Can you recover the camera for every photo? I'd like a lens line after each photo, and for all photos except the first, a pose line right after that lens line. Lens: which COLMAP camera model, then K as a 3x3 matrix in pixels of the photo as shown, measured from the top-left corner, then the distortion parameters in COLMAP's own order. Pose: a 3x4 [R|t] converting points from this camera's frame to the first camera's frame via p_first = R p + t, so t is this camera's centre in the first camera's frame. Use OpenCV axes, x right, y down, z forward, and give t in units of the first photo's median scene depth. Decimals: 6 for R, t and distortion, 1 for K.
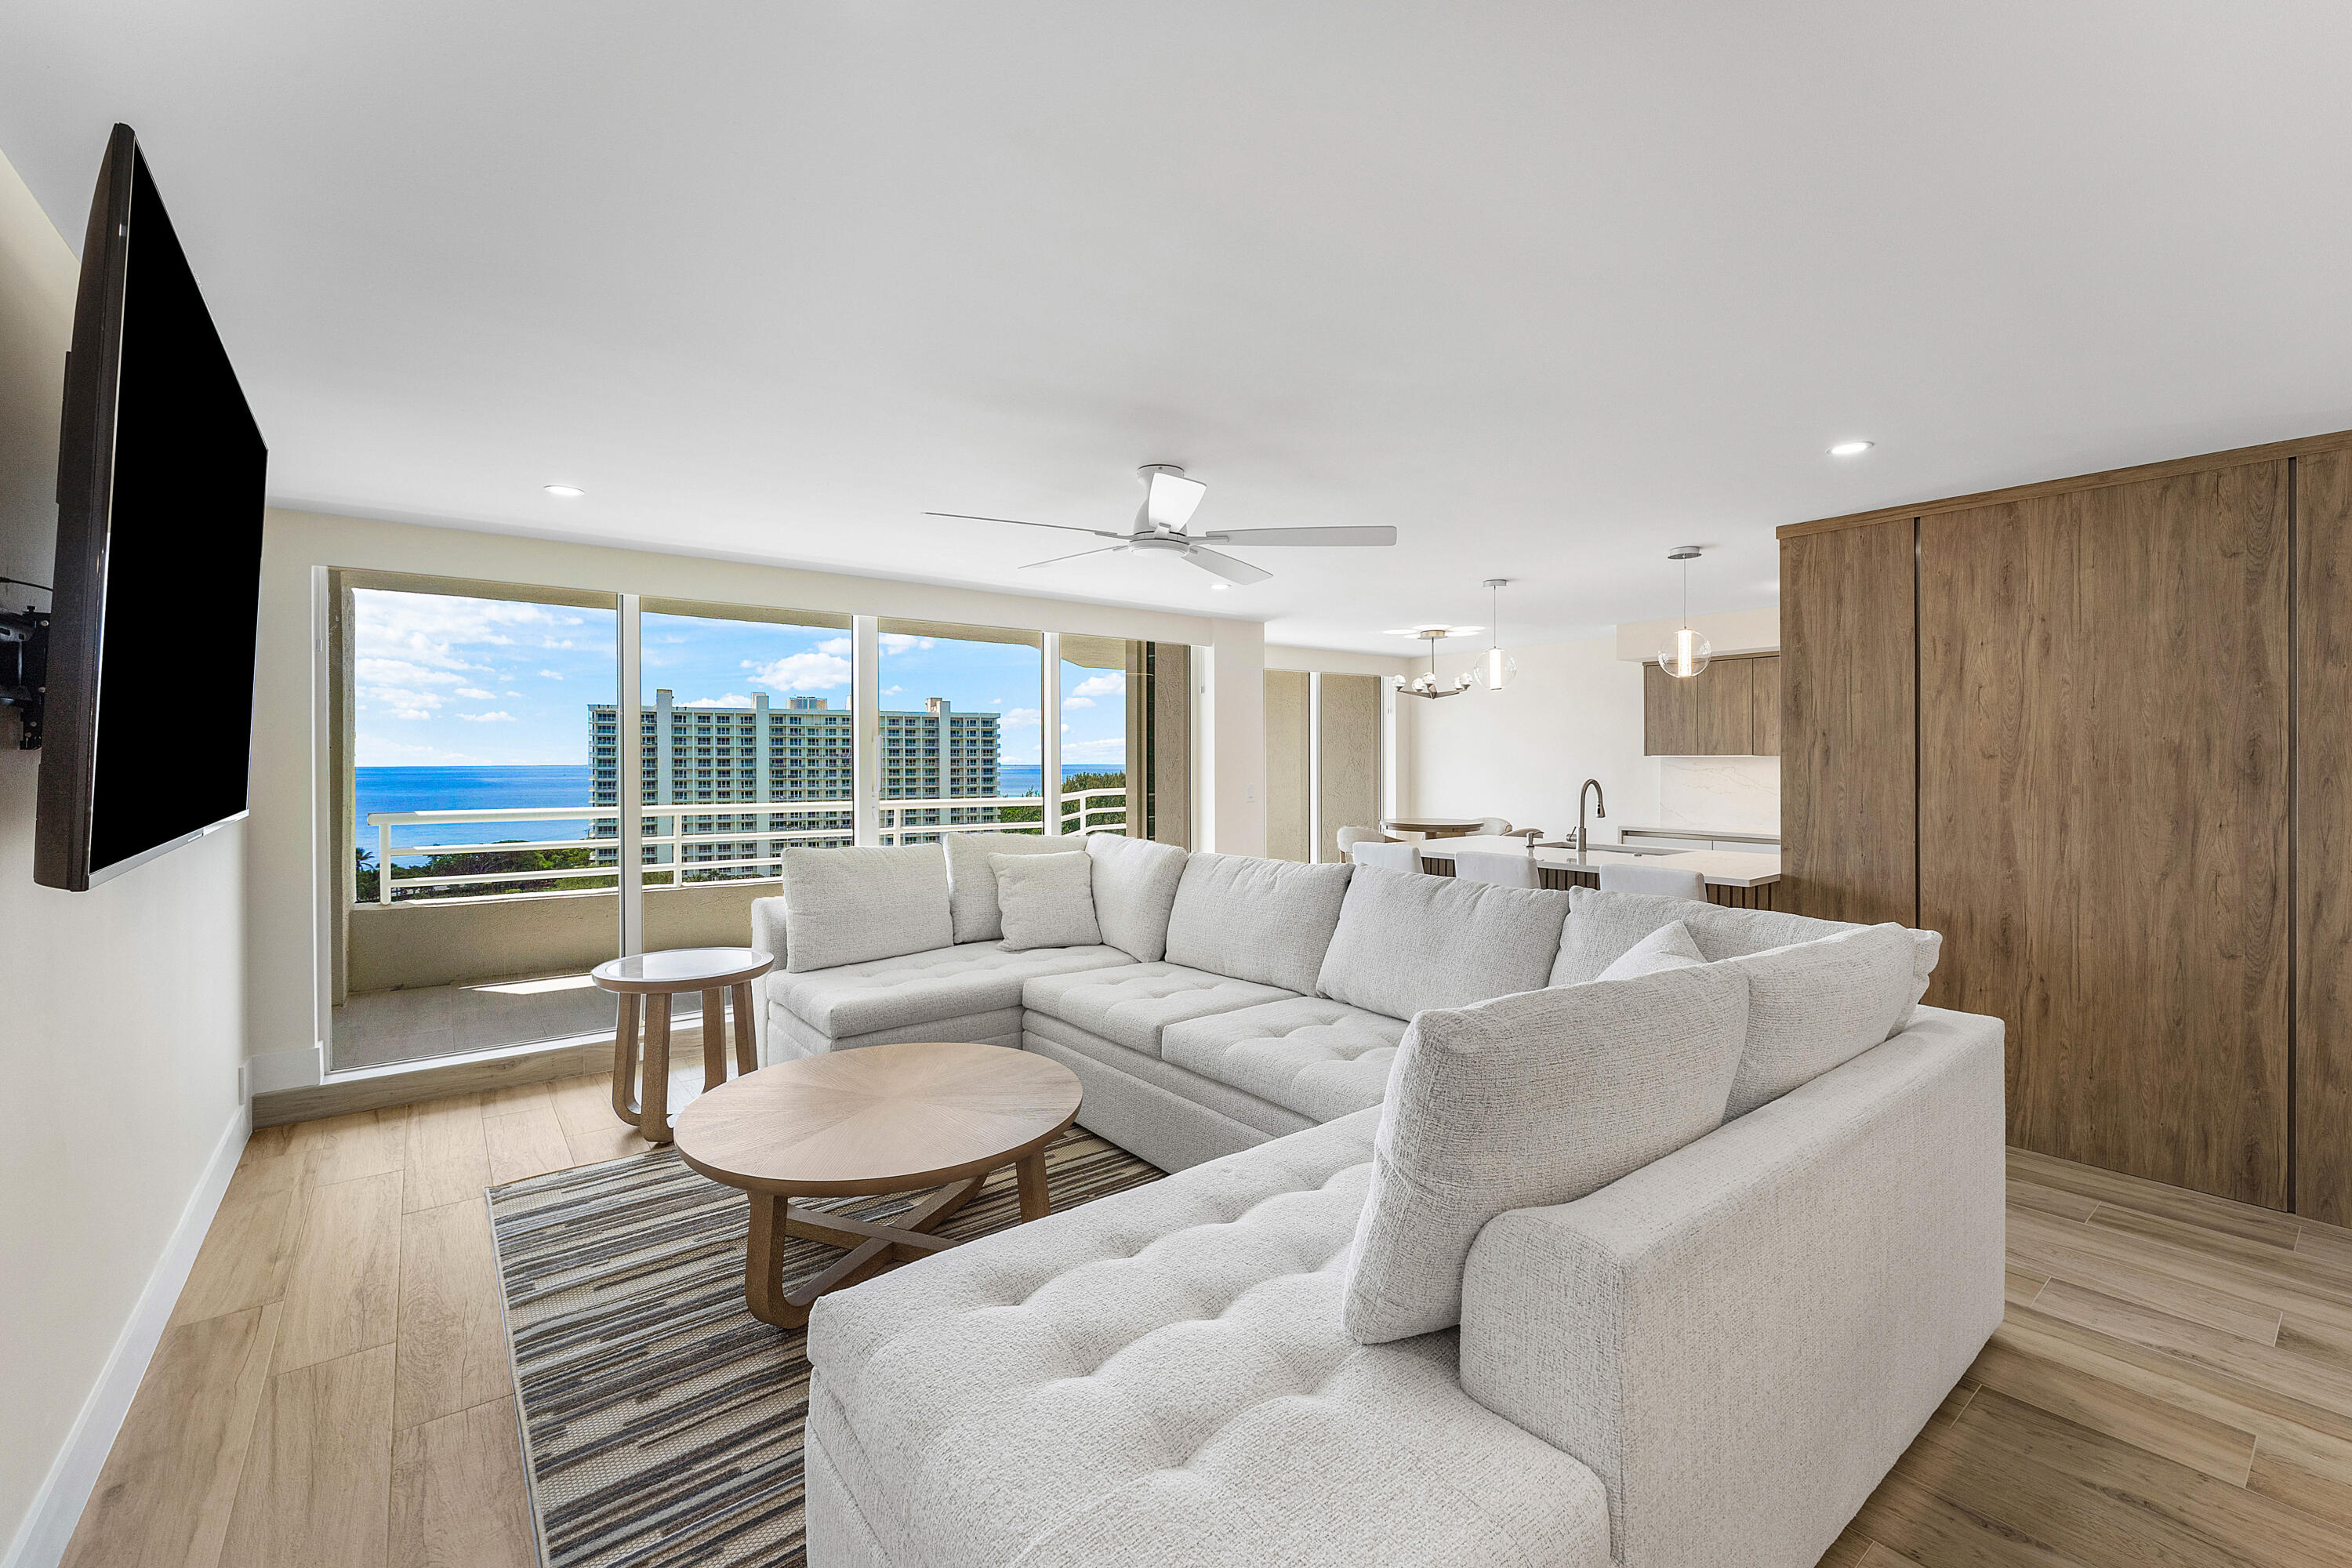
lens RADIAL K [[969.7, 0, 1175.0], [0, 969.7, 768.2], [0, 0, 1]] dist [-0.001248, -0.000137]
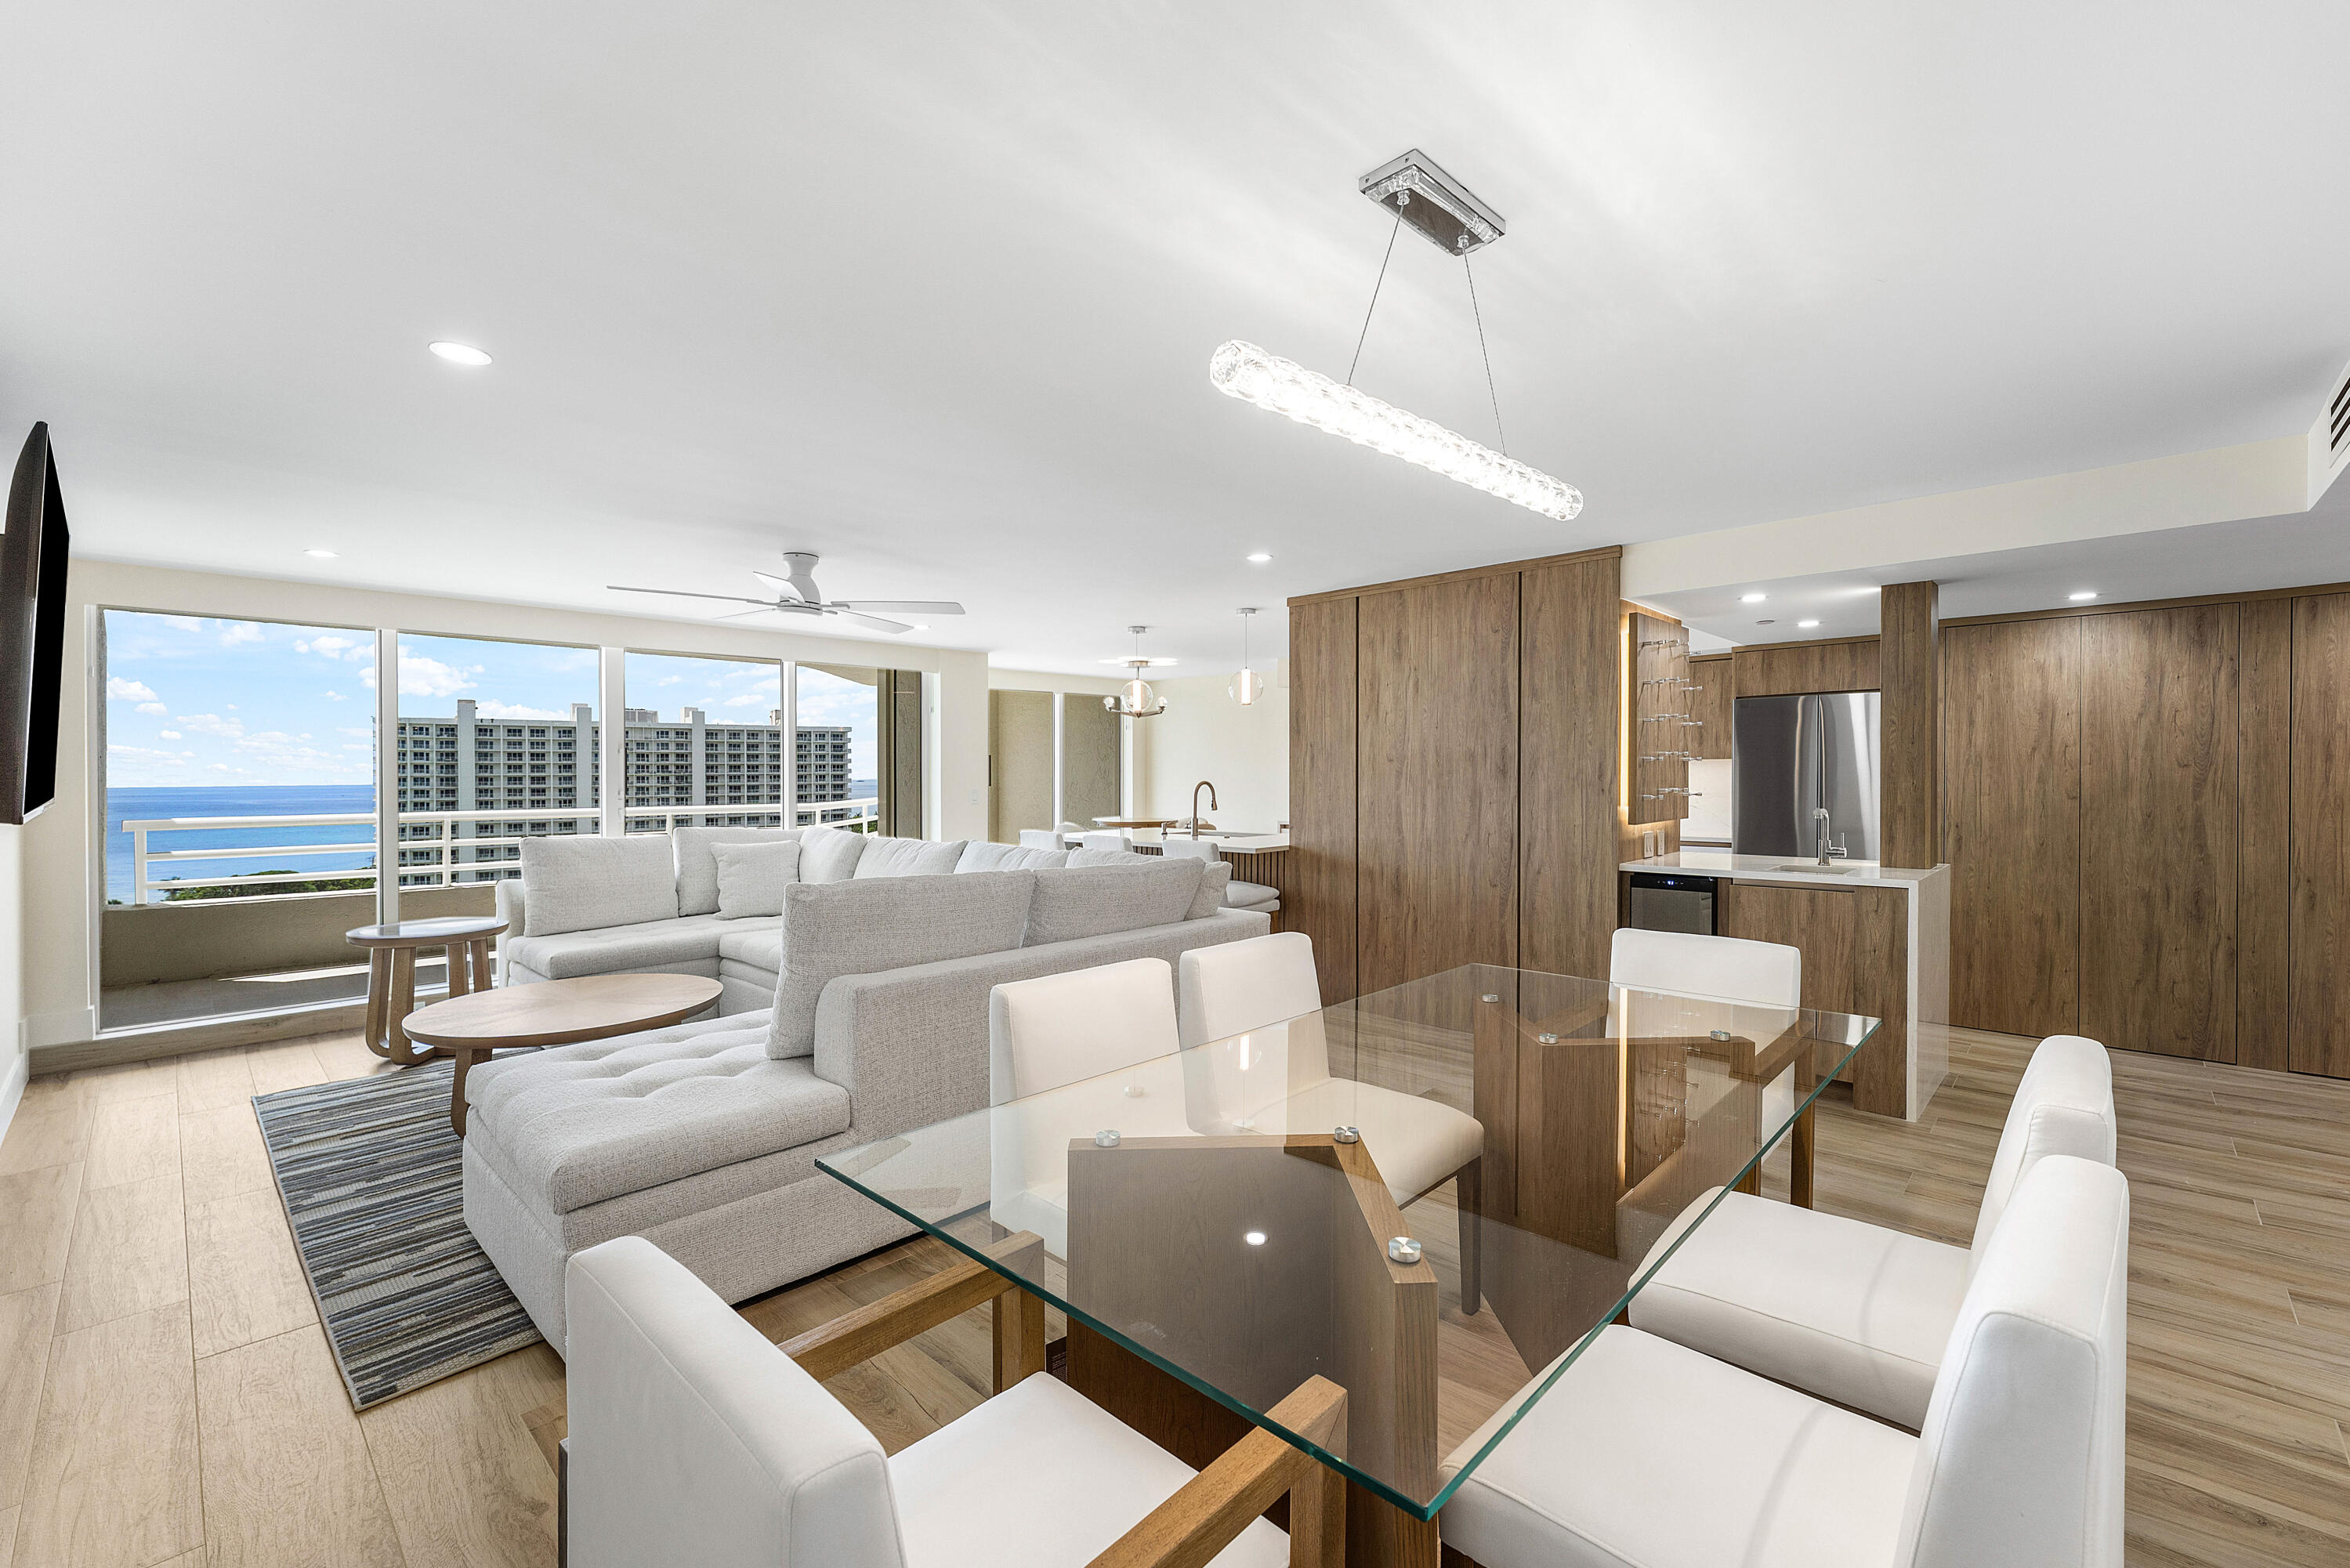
lens RADIAL K [[984.7, 0, 1173.4], [0, 984.7, 769.2], [0, 0, 1]] dist [0.009568, -0.000131]
pose [[0.990850, -0.004729, 0.134888, 0.299715], [0.006579, 0.999890, -0.013276, 0.019072], [-0.134810, 0.014042, 0.990772, -0.440308]]
